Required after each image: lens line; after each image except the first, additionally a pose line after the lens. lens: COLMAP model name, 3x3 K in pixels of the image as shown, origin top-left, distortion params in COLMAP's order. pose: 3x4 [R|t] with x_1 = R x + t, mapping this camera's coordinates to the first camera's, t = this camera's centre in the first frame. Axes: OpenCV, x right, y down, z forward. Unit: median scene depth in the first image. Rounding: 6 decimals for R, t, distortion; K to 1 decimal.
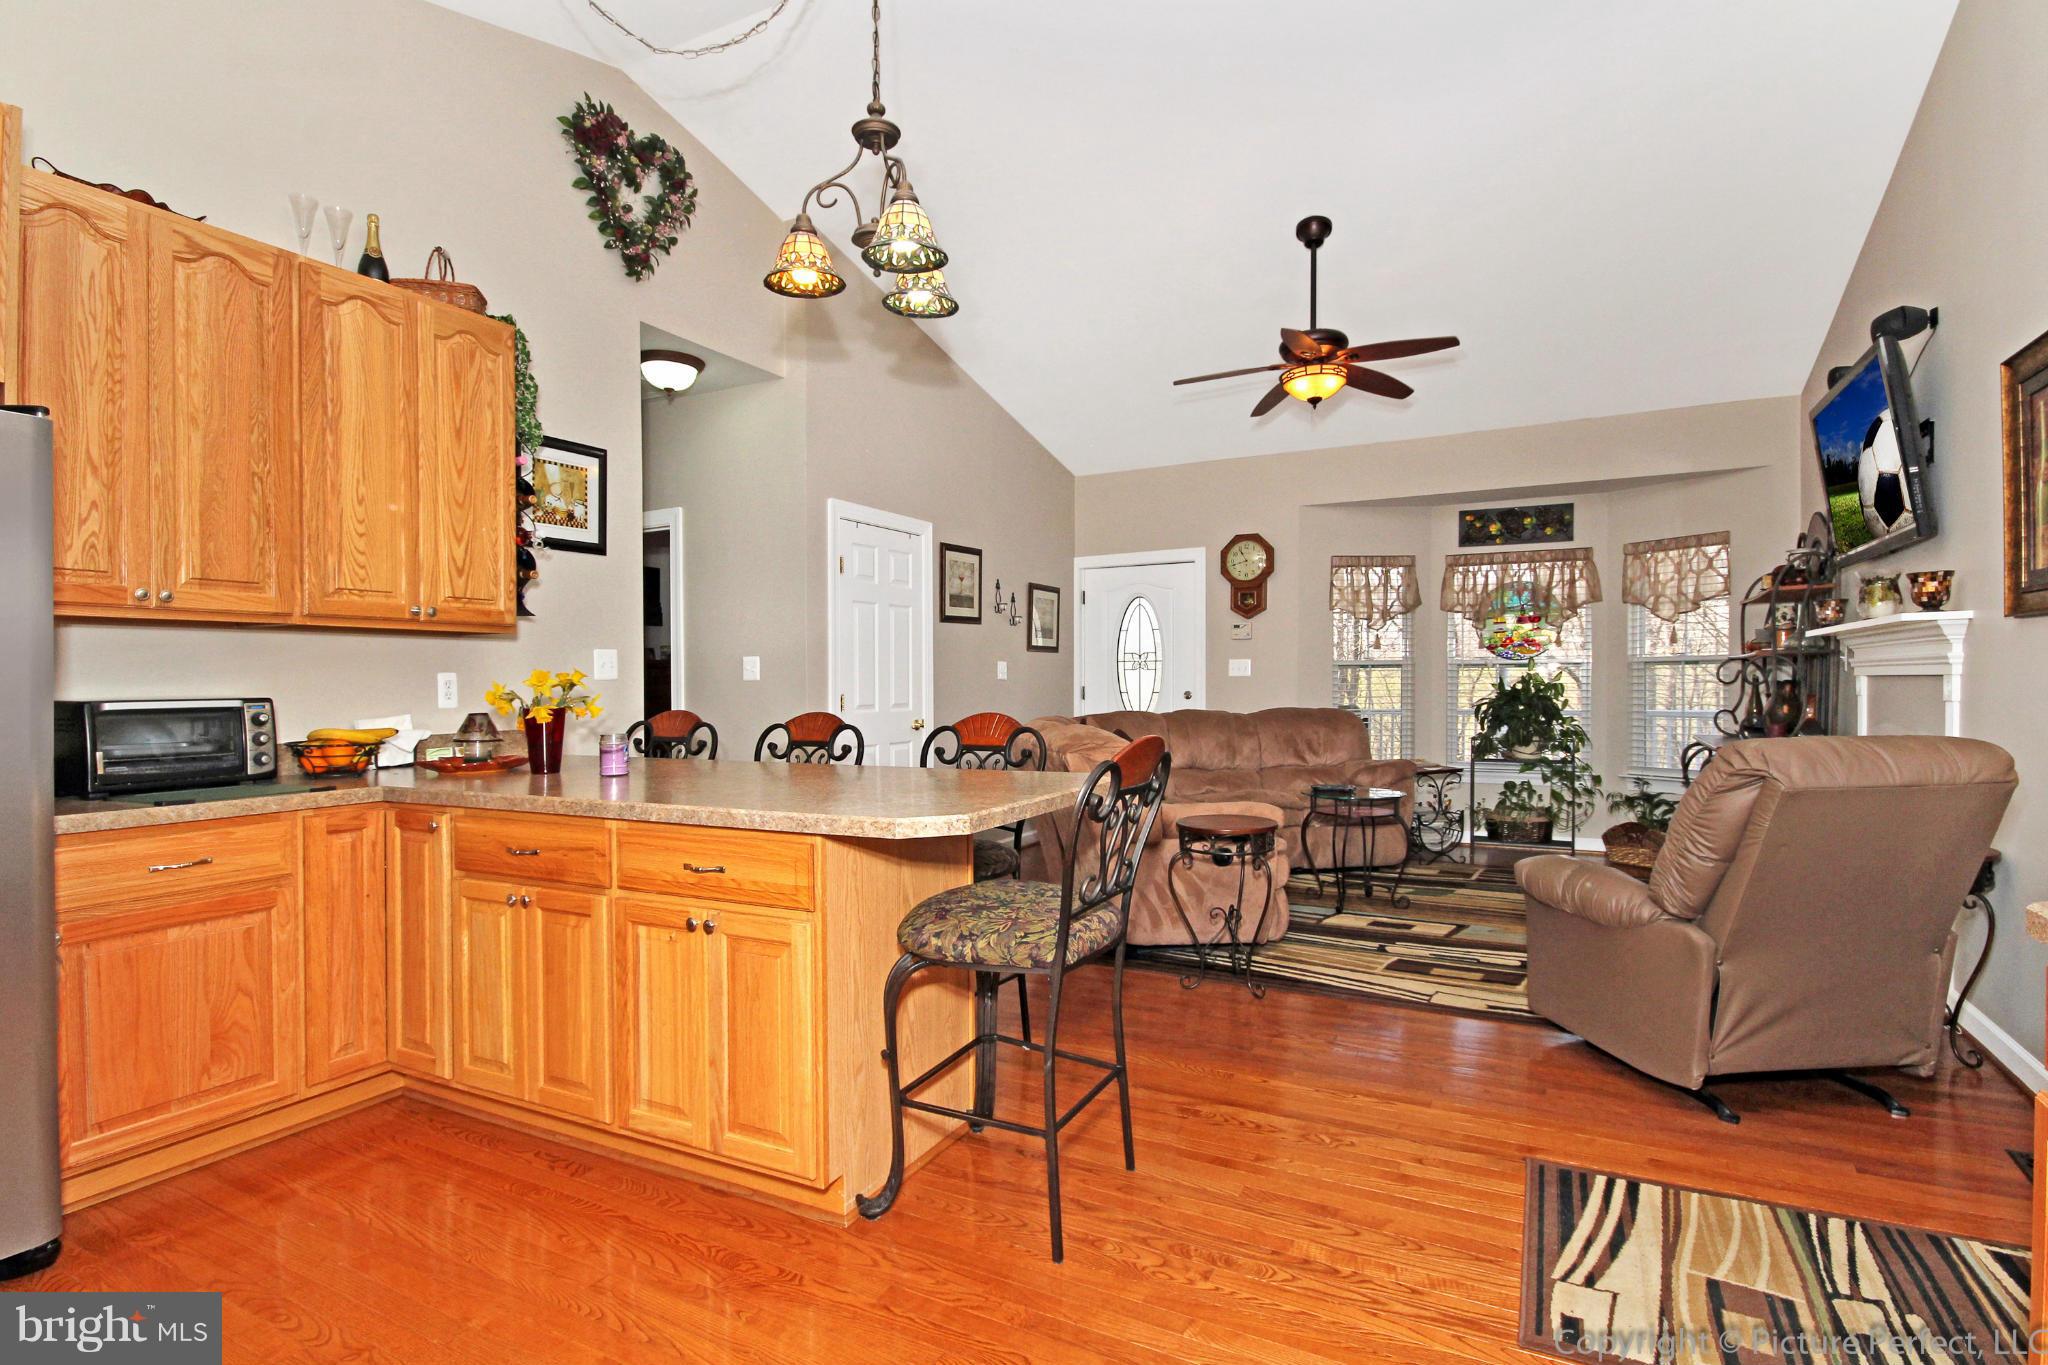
lens RADIAL K [[940.9, 0, 1037.5], [0, 940.9, 696.0], [0, 0, 1]] dist [-0.000784, 0.000140]
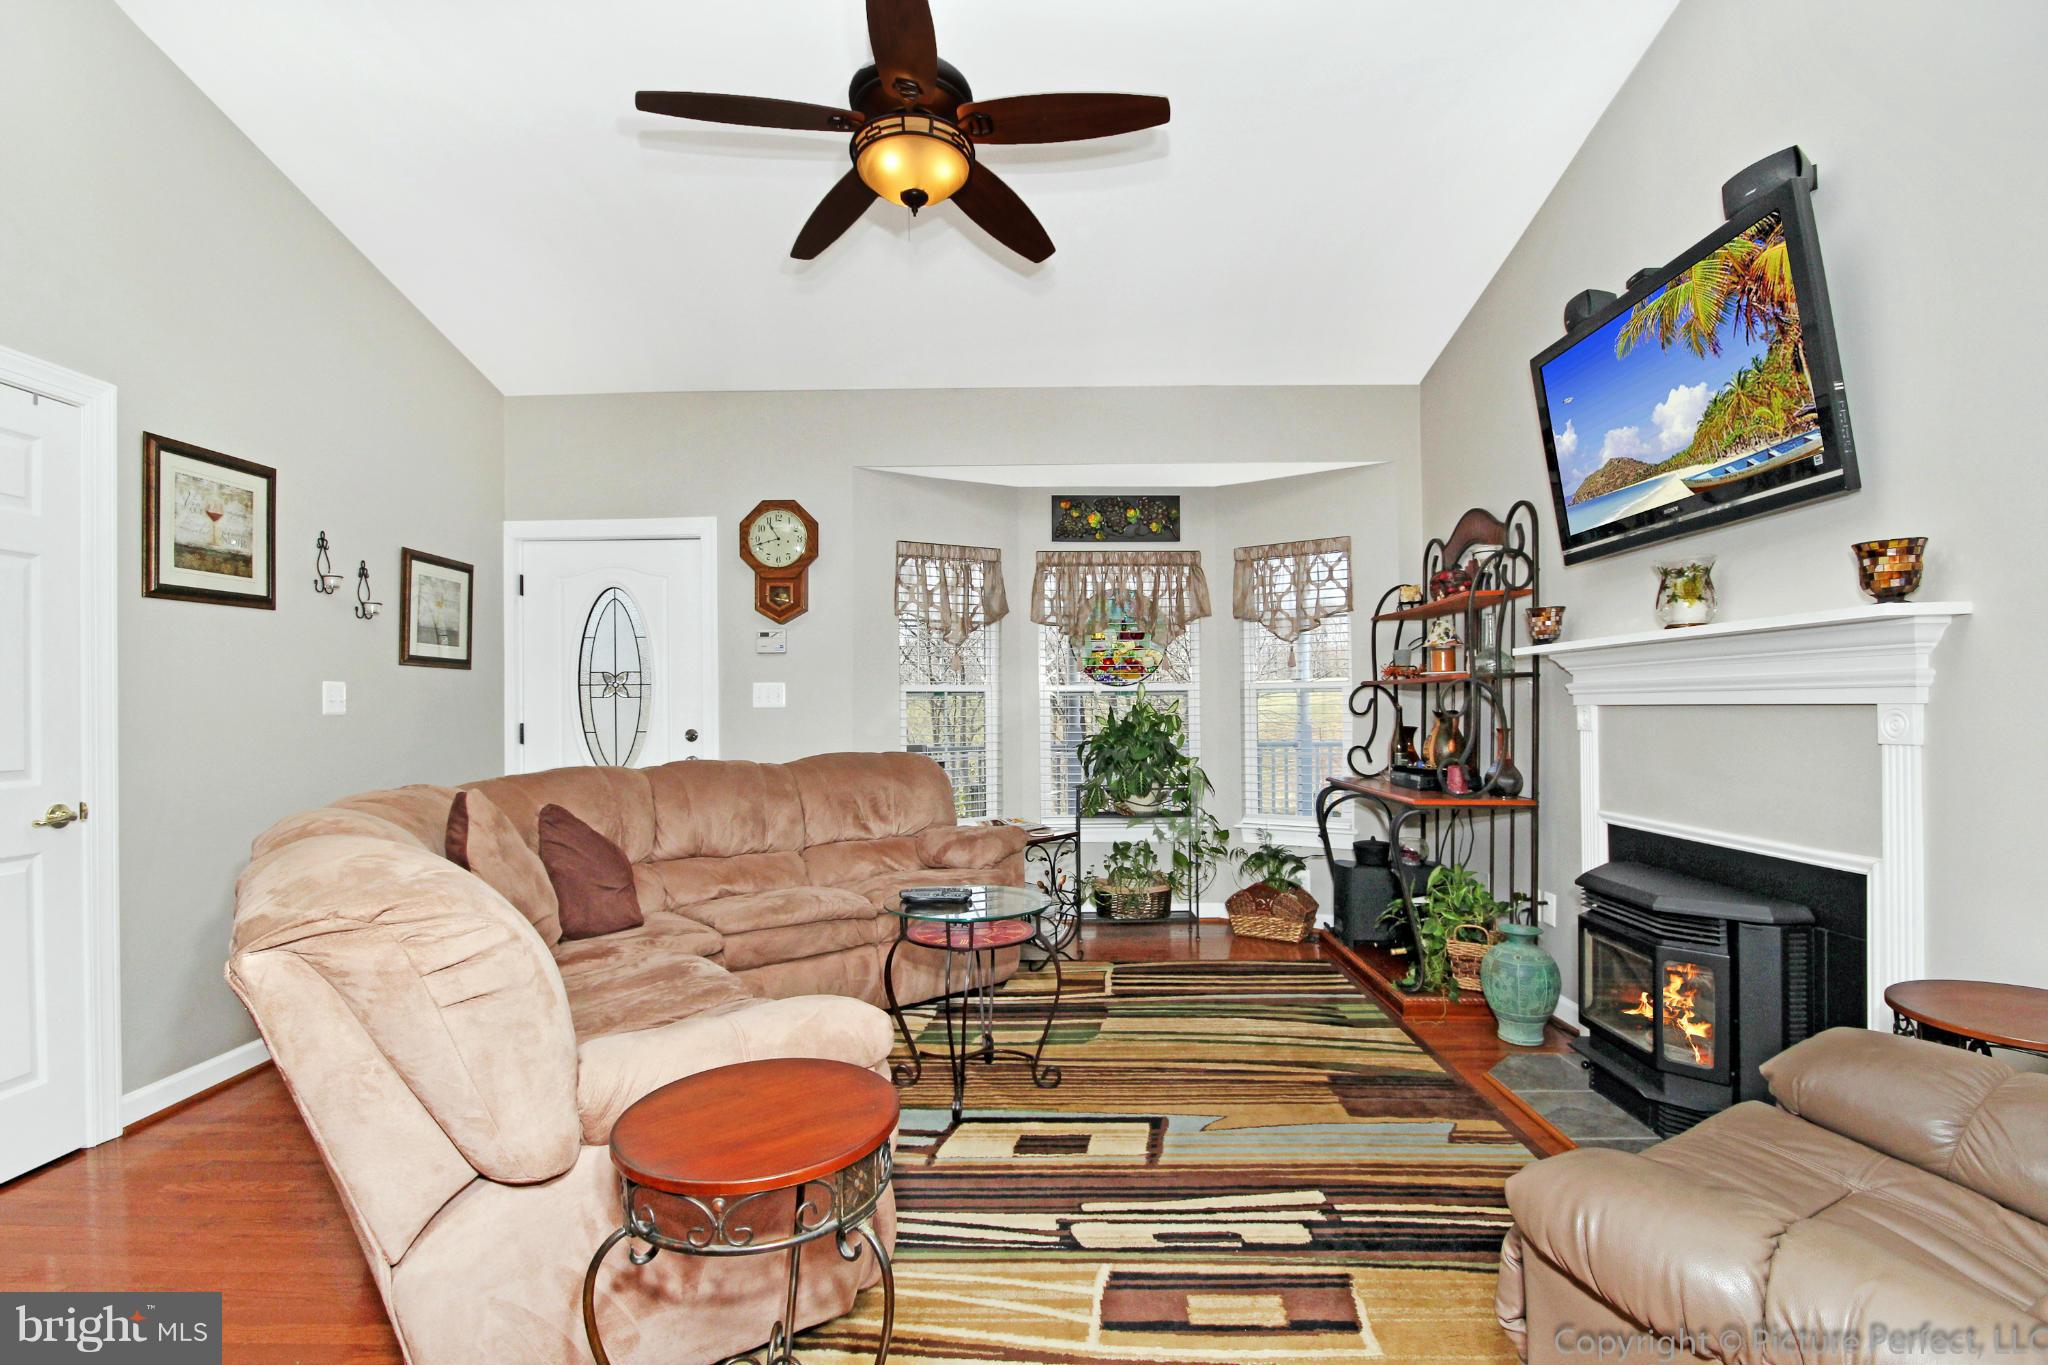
lens RADIAL K [[942.9, 0, 1031.9], [0, 942.9, 712.7], [0, 0, 1]] dist [-0.005577, 0.000253]
pose [[0.881691, -0.005094, 0.471800, 0.066402], [0.012075, 0.999858, -0.011769, -0.007485], [-0.471673, 0.016074, 0.881627, 0.340125]]
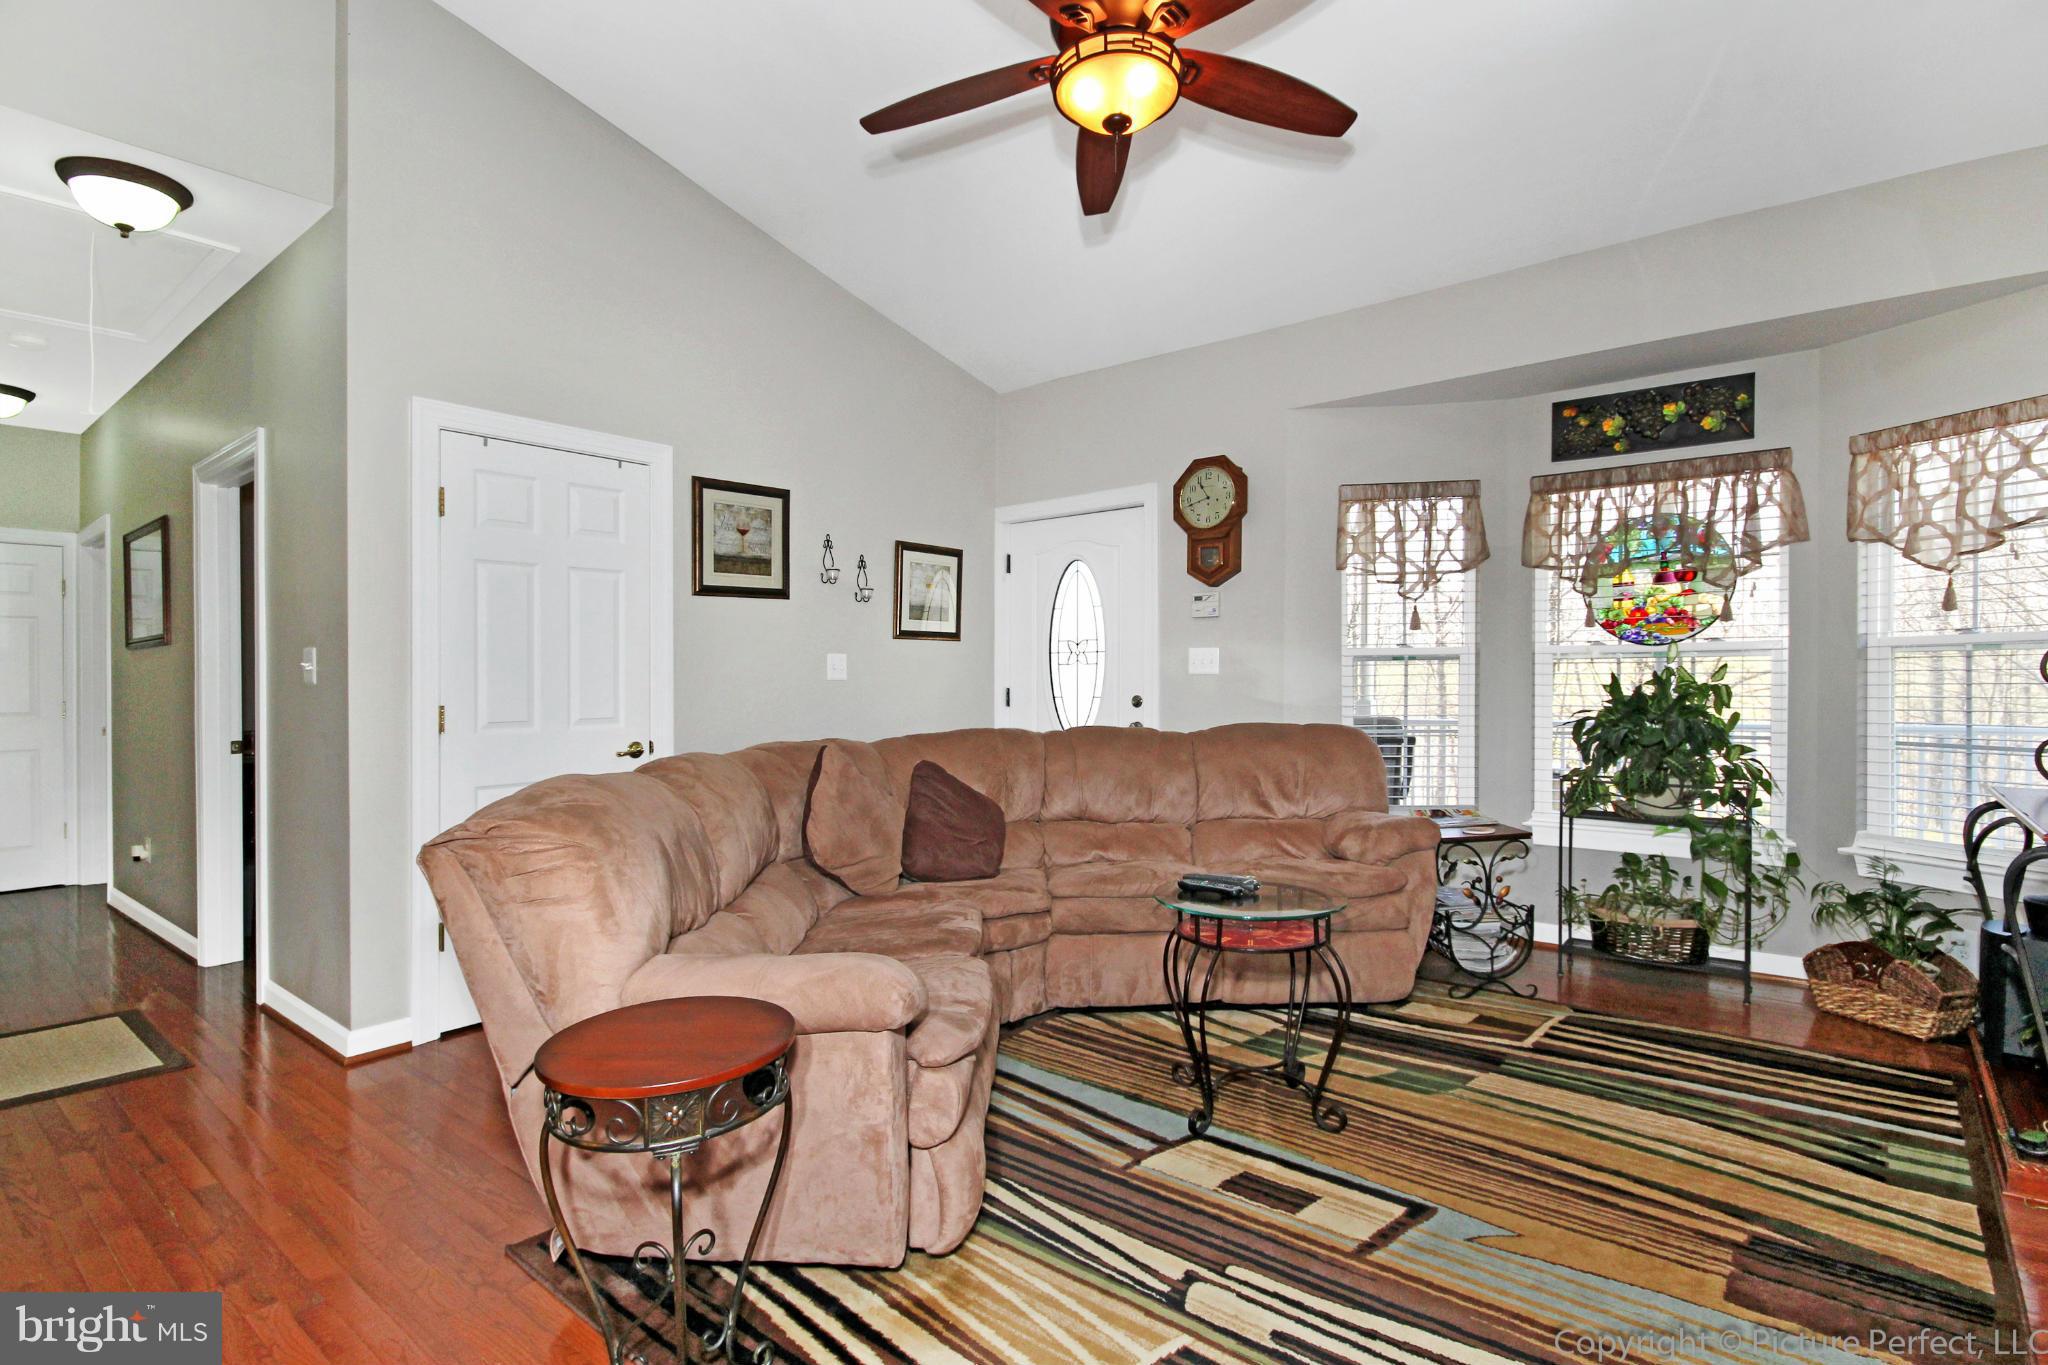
lens RADIAL K [[988.1, 0, 1014.6], [0, 988.1, 692.1], [0, 0, 1]] dist [0.000340, -0.005232]
pose [[0.983905, 0.000143, -0.178692, 0.233265], [-0.000239, 1.000000, -0.000513, -0.008429], [0.178692, 0.000547, 0.983905, 0.325806]]
